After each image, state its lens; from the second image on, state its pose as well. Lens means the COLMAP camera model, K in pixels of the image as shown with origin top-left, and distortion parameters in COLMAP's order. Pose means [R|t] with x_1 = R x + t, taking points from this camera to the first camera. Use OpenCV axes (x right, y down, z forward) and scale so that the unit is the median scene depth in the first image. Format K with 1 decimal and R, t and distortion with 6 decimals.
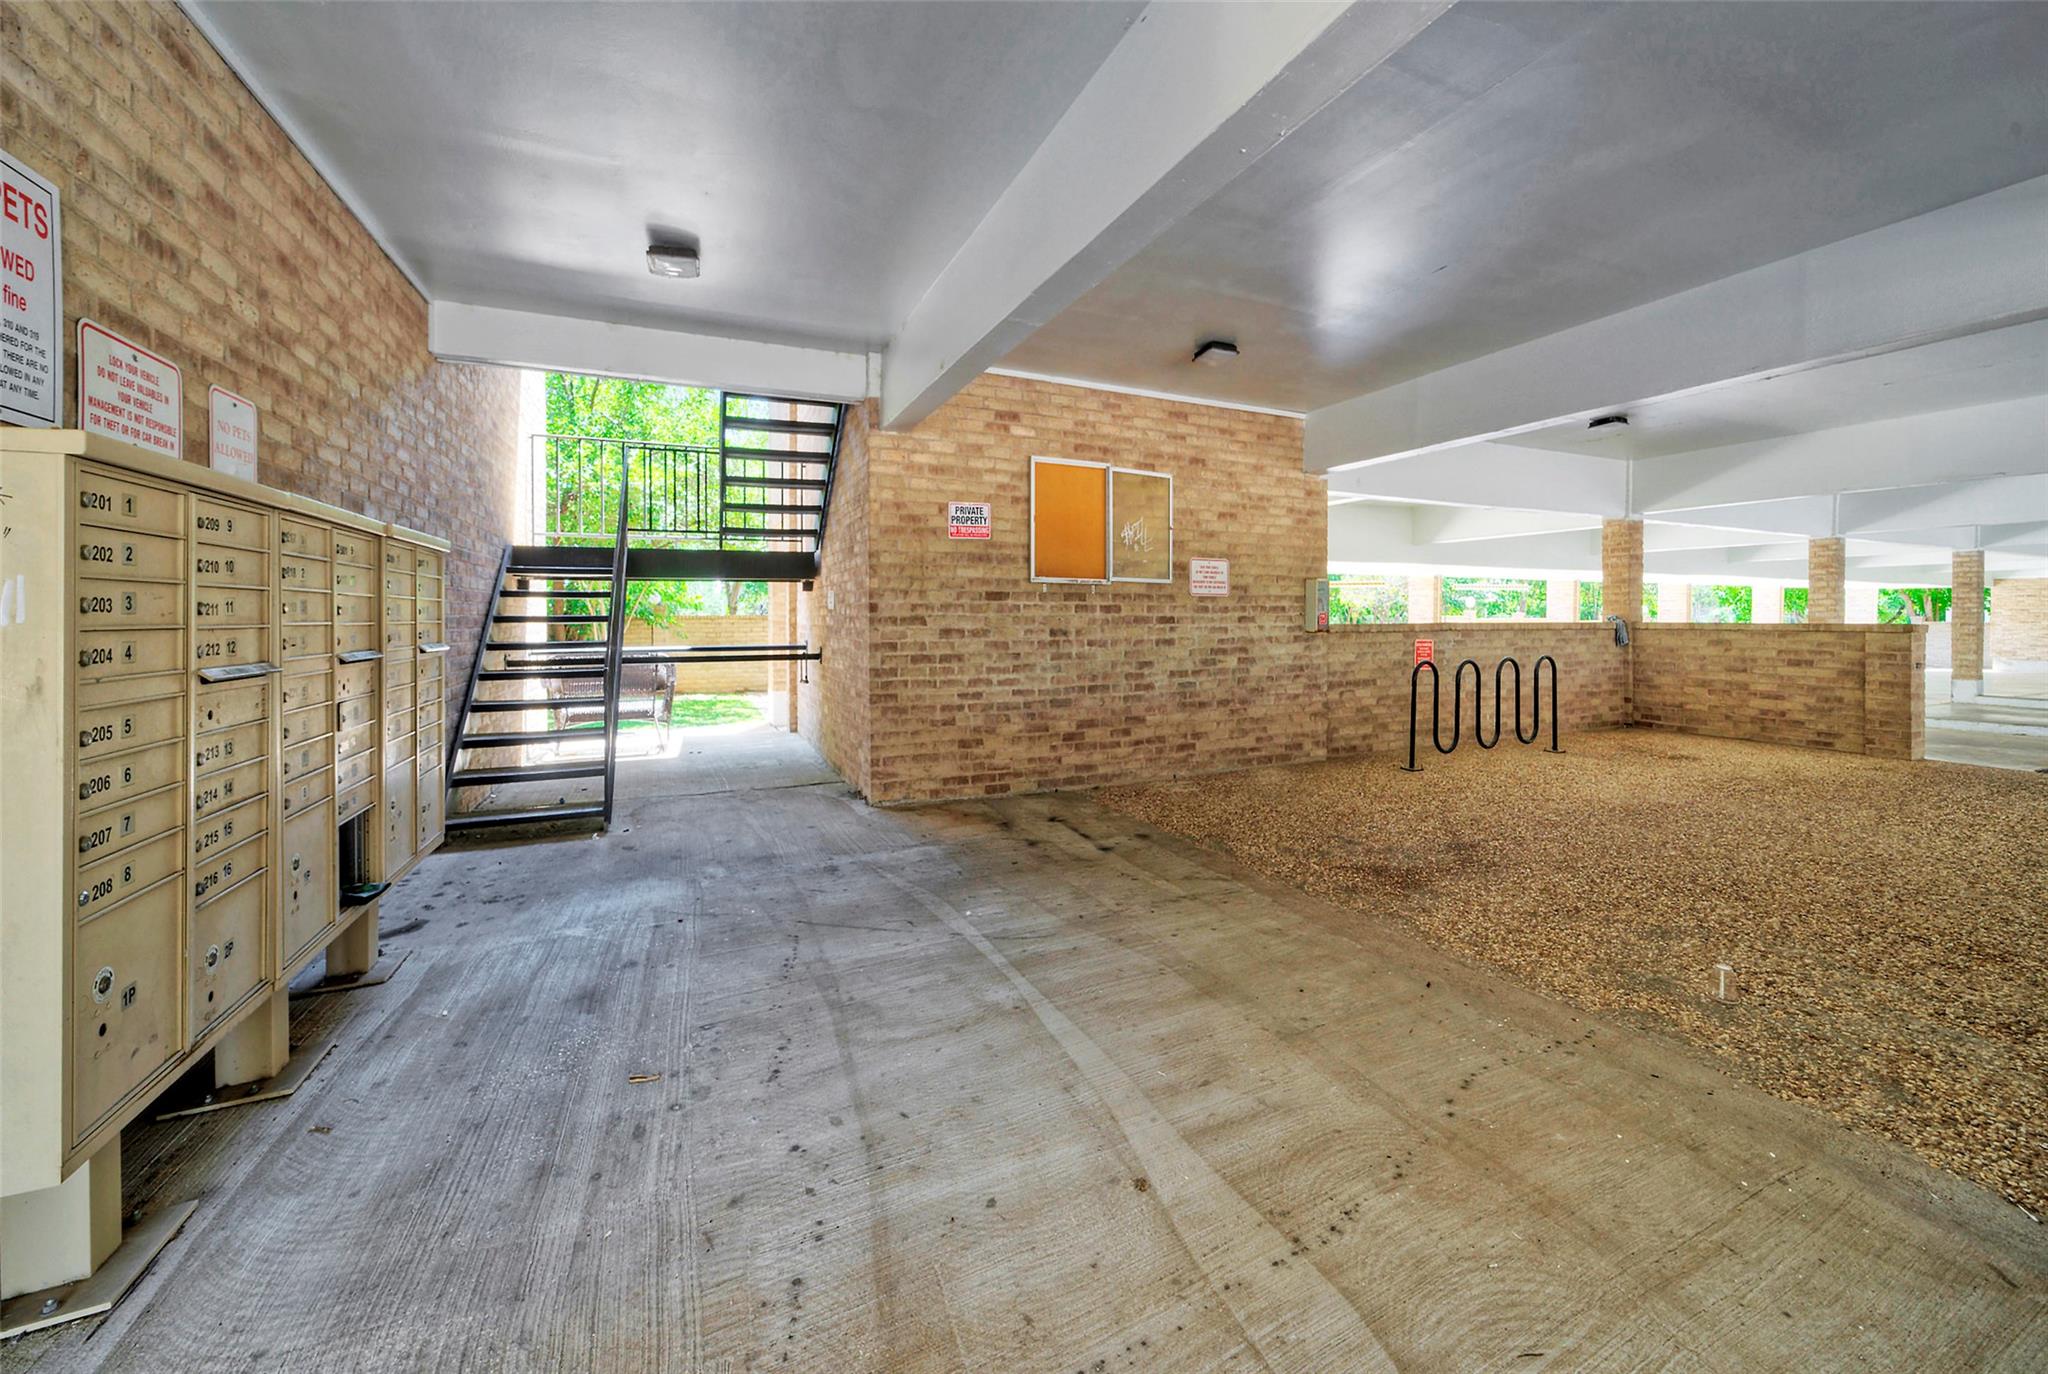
lens RADIAL K [[762.2, 0, 1033.5], [0, 762.2, 618.0], [0, 0, 1]] dist [-0.001714, -0.000029]
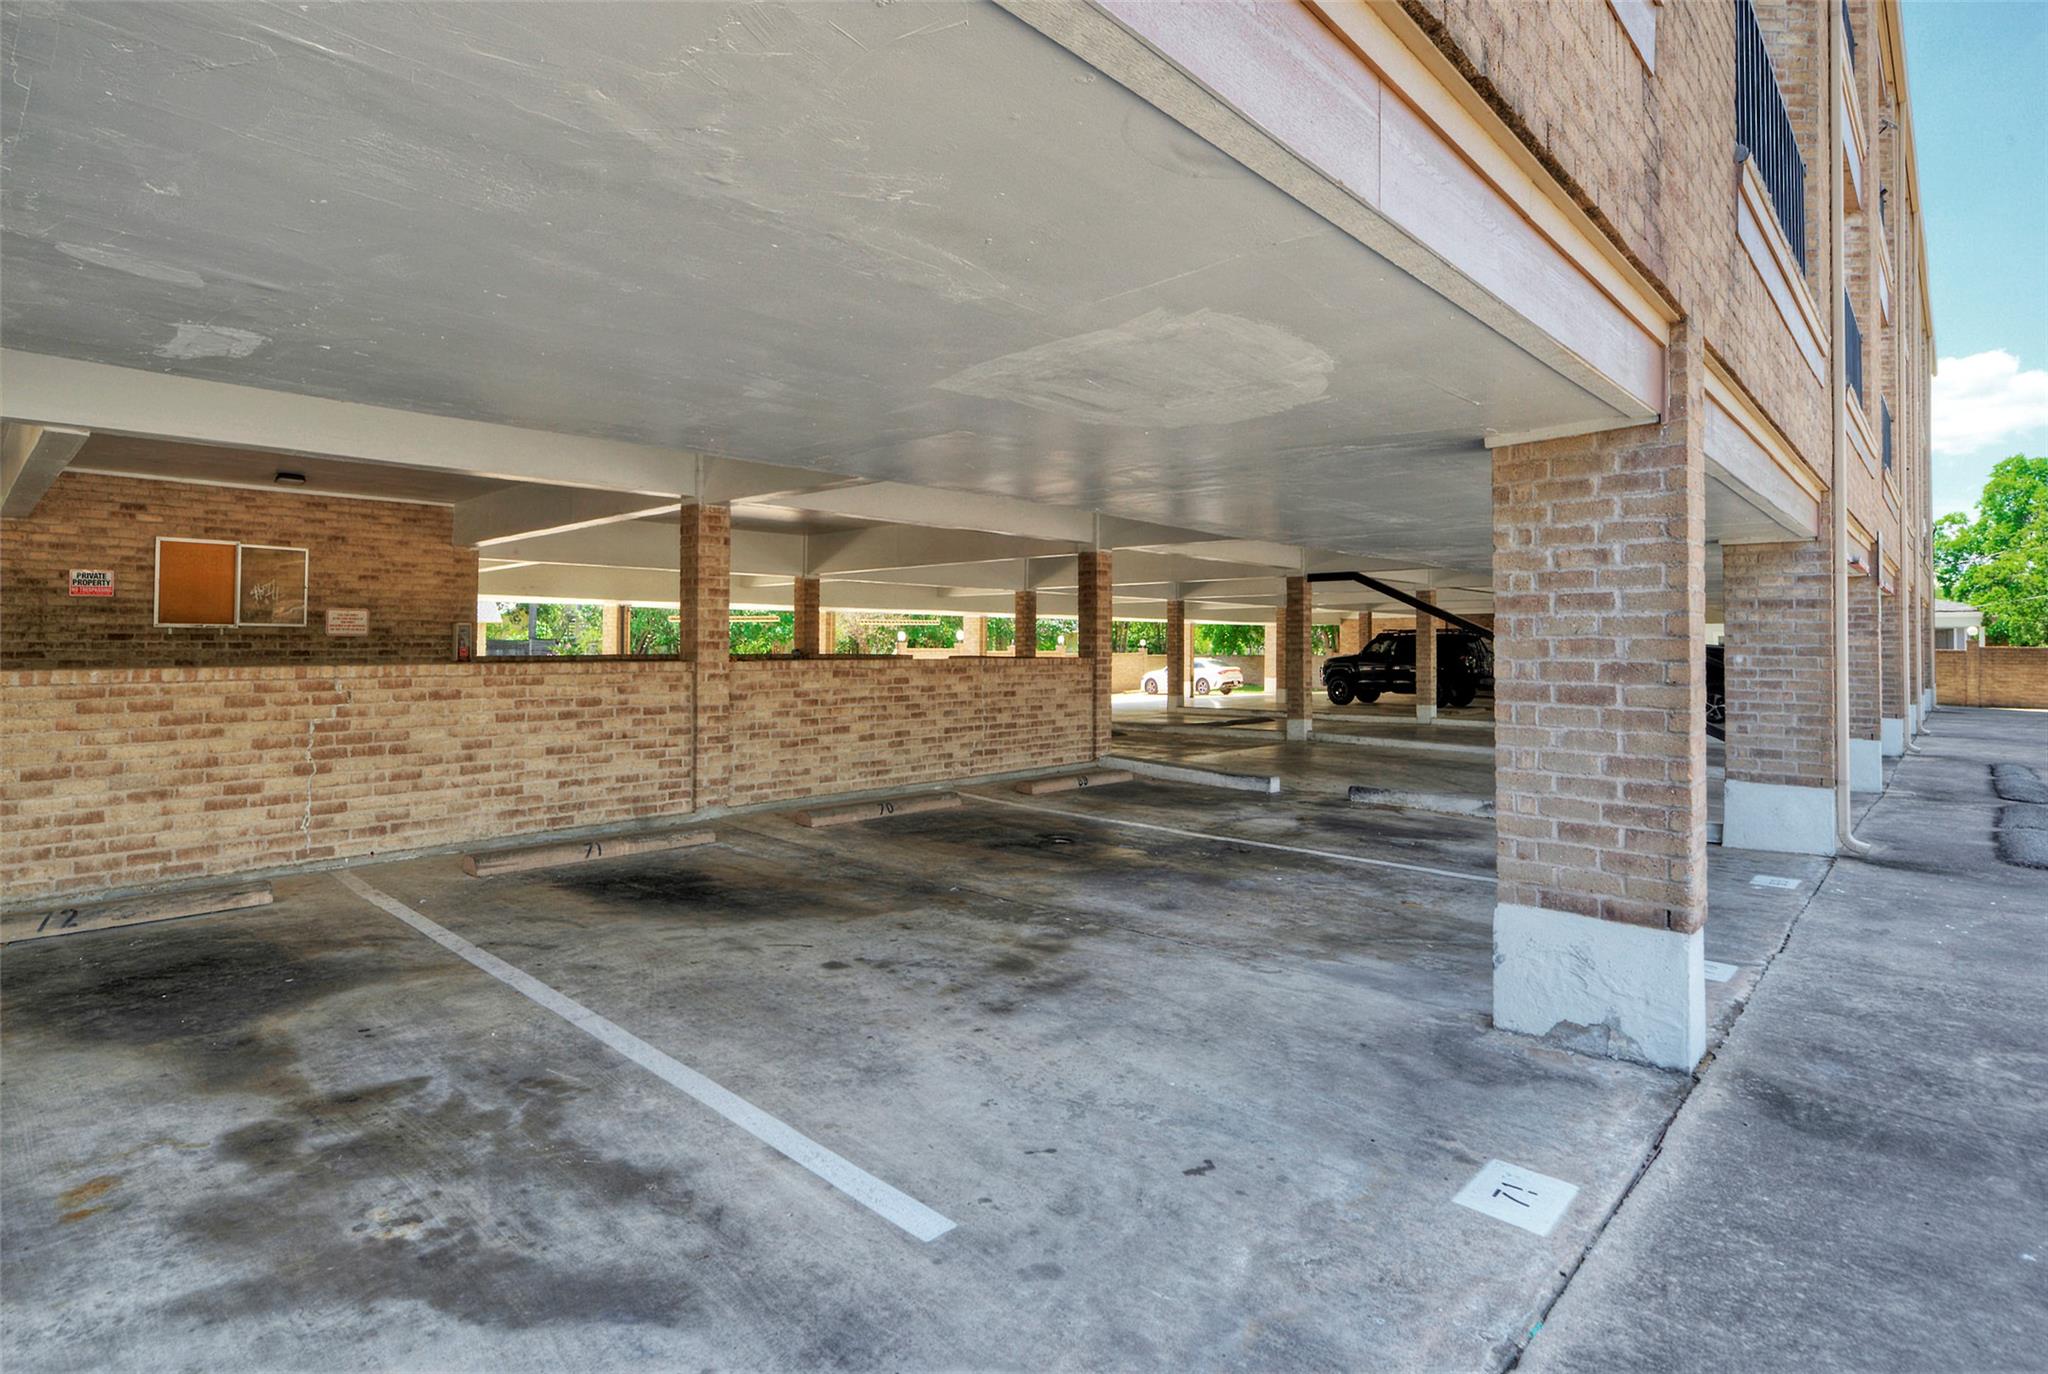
lens RADIAL K [[1011.8, 0, 1029.1], [0, 1011.8, 638.9], [0, 0, 1]] dist [0.024068, 0.001804]
pose [[0.921514, 0.002325, 0.388339, 0.708022], [0.000505, 0.999974, -0.007186, -0.009997], [-0.388346, 0.006818, 0.921488, -1.304168]]
